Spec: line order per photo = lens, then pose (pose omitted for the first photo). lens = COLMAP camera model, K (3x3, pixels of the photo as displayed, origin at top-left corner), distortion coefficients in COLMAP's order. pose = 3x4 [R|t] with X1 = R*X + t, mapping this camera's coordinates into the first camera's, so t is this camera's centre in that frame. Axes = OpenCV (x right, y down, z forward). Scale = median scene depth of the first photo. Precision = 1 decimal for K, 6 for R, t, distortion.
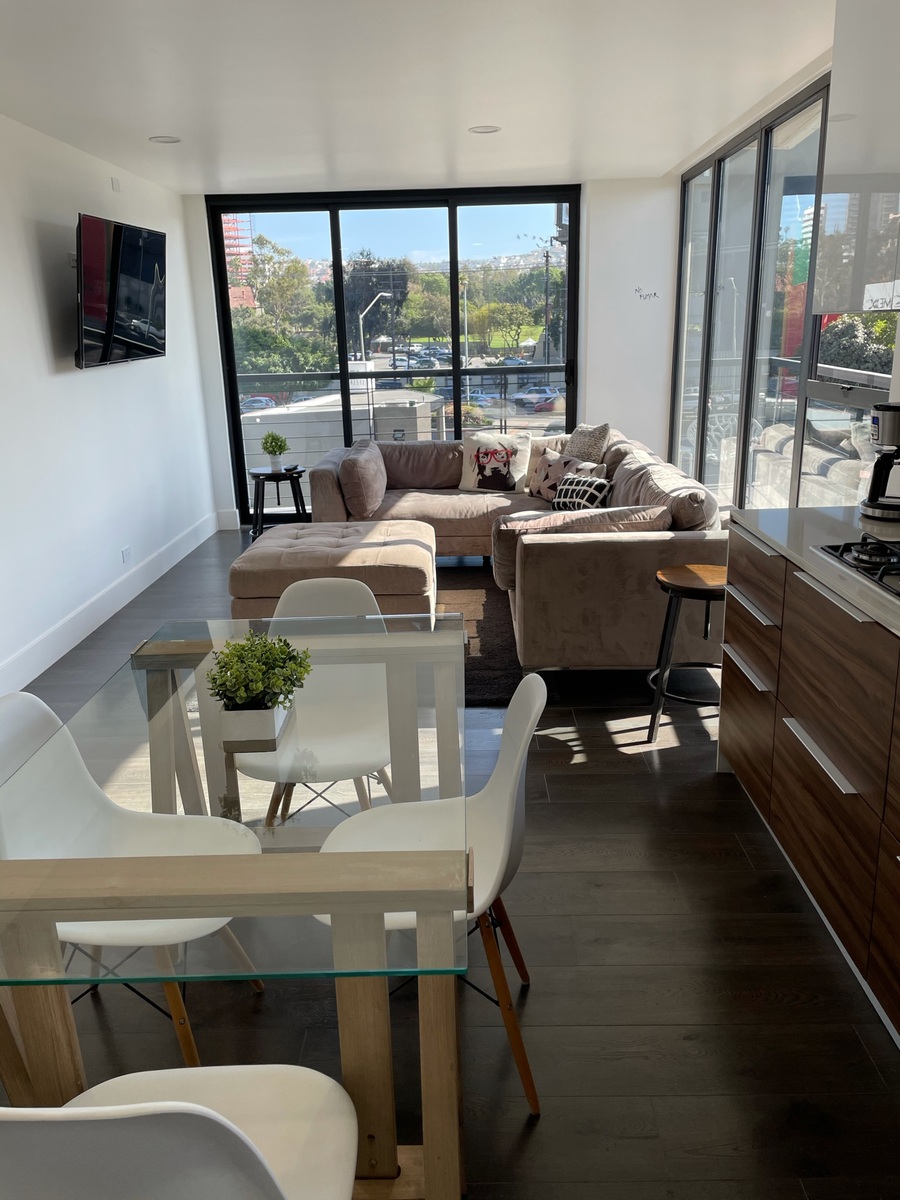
lens RADIAL K [[922.8, 0, 457.3], [0, 922.8, 595.0], [0, 0, 1]] dist [0.049079, -0.003624]
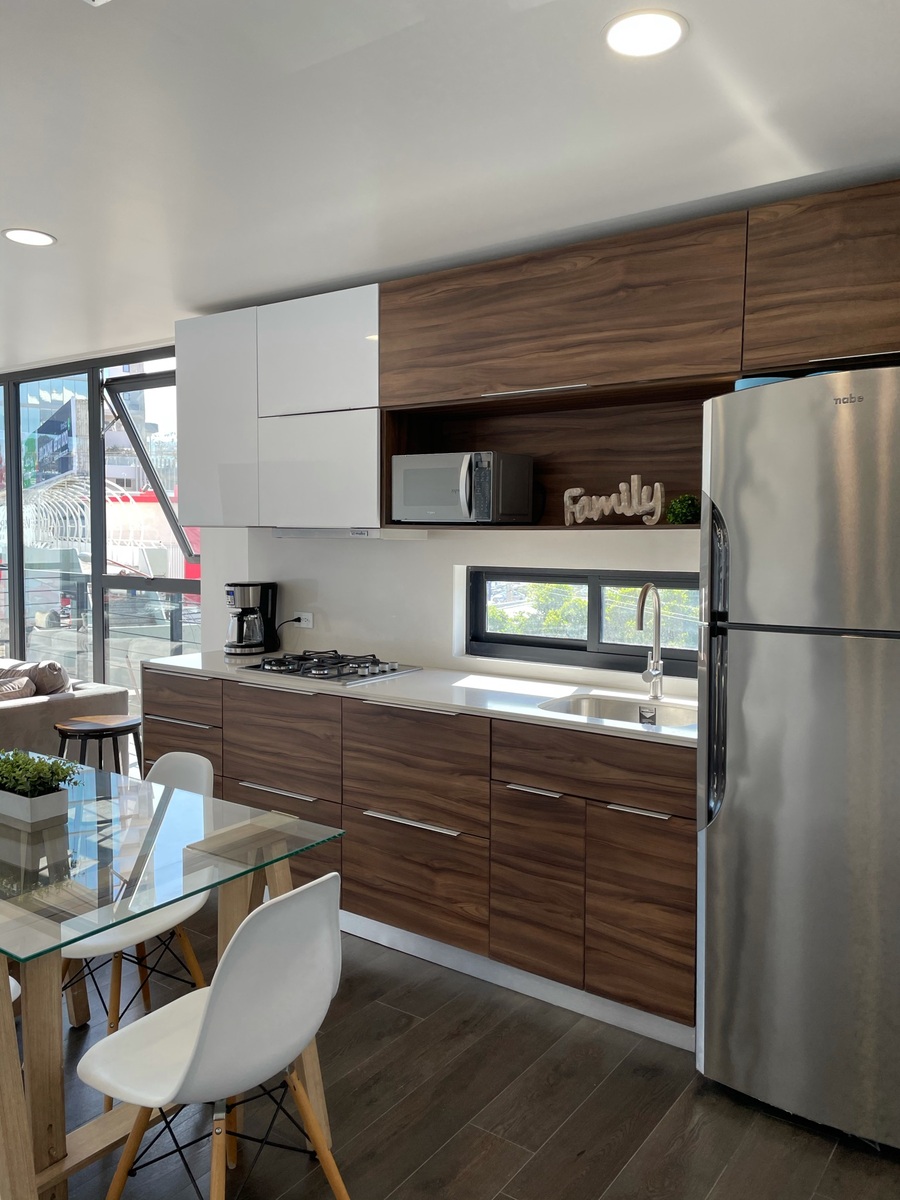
lens RADIAL K [[922.8, 0, 457.3], [0, 922.8, 595.0], [0, 0, 1]] dist [0.049079, -0.003624]
pose [[0.577902, -0.027307, 0.815649, -0.712847], [0.207891, 0.971395, -0.114774, 0.089139], [-0.789184, 0.235894, 0.567048, -0.221425]]
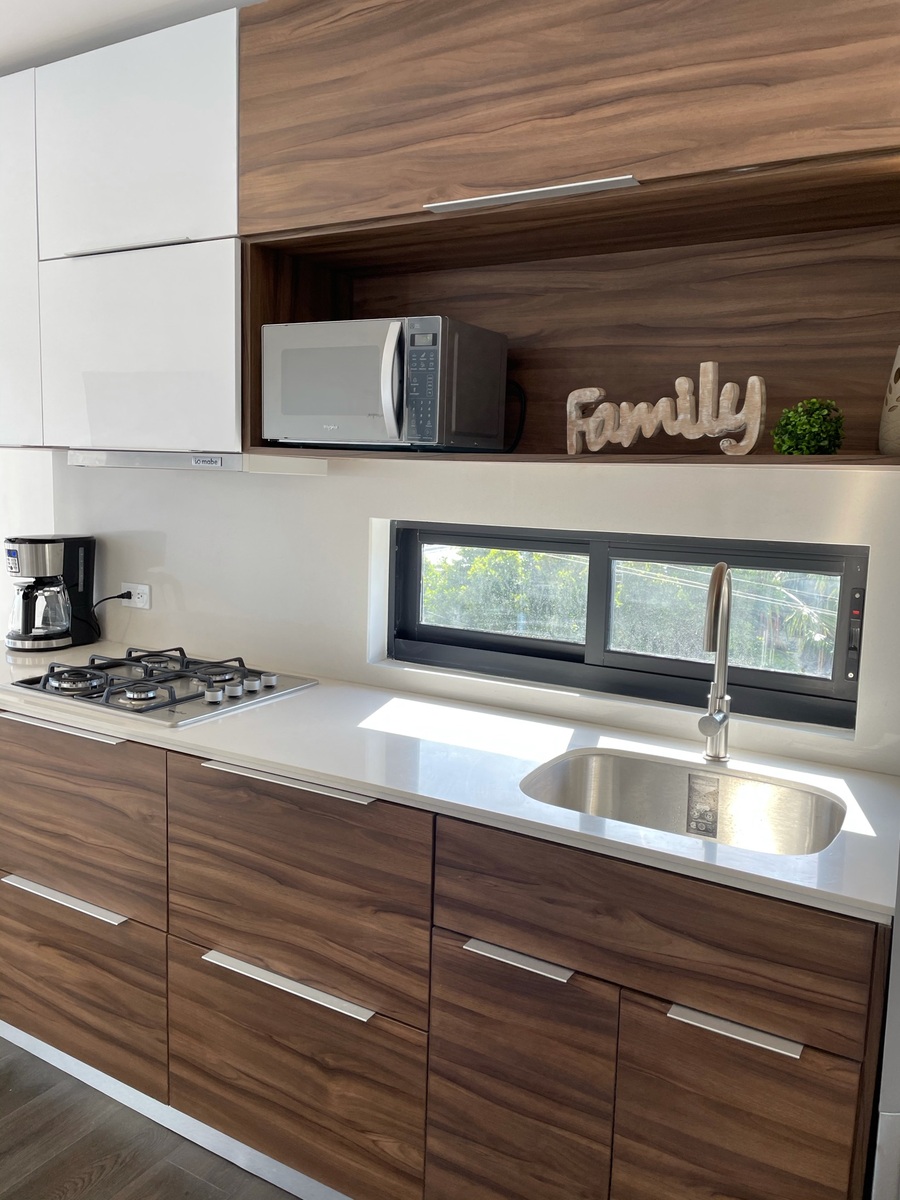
lens RADIAL K [[922.8, 0, 457.3], [0, 922.8, 595.0], [0, 0, 1]] dist [0.049079, -0.003624]
pose [[0.505219, -0.072876, 0.859909, -0.197492], [0.200166, 0.979150, -0.034621, -0.017038], [-0.839457, 0.189616, 0.509273, 0.126334]]
